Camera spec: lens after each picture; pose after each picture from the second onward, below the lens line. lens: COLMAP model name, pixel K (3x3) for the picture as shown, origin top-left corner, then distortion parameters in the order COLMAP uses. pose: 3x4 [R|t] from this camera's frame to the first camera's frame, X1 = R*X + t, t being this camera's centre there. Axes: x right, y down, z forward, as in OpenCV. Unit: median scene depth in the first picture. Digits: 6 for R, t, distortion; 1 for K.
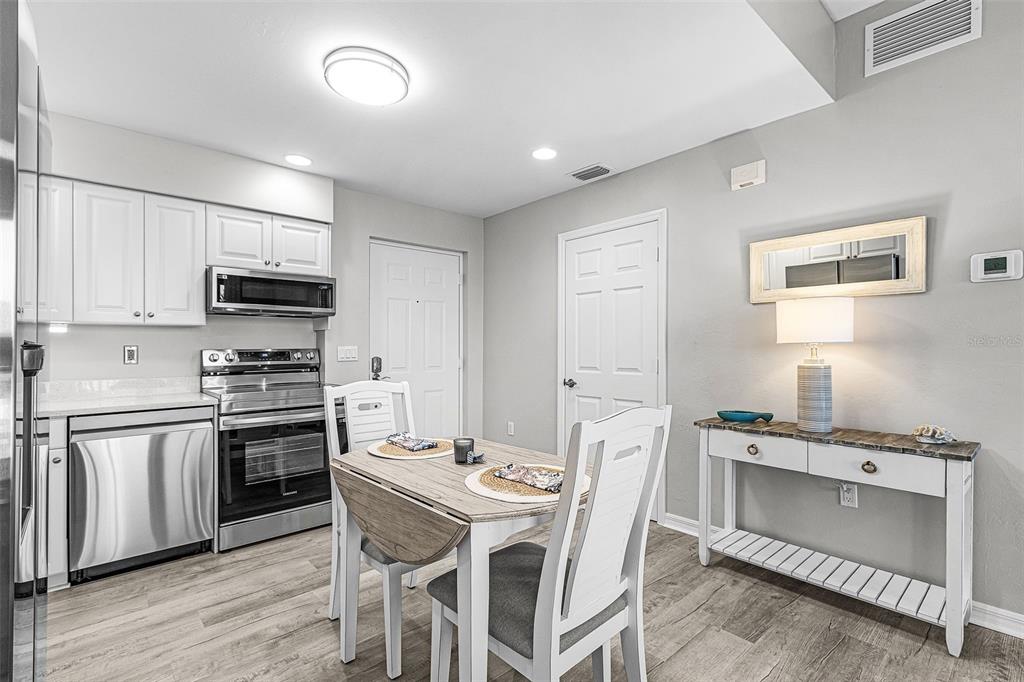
lens RADIAL K [[479.8, 0, 511.6], [0, 479.8, 347.9], [0, 0, 1]] dist [0.000367, 0.001693]
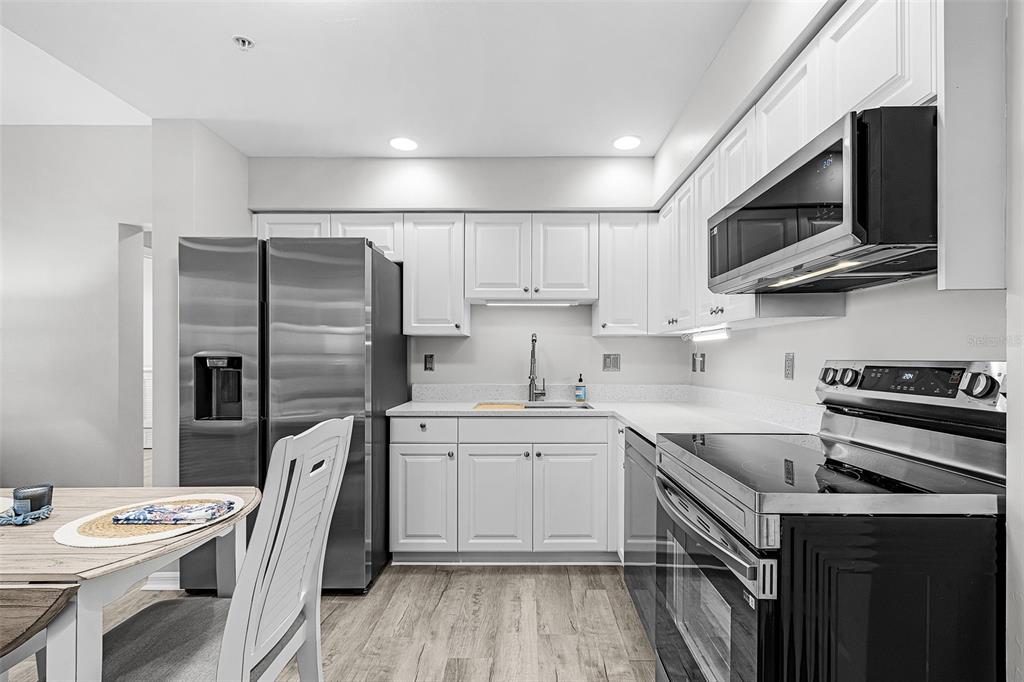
lens RADIAL K [[479.8, 0, 525.8], [0, 479.8, 353.4], [0, 0, 1]] dist [0.000367, 0.001693]
pose [[-0.672341, 0.000464, -0.740241, -0.032405], [0.002611, 0.999995, -0.001745, -0.003382], [0.740237, -0.003106, -0.672339, 1.084843]]
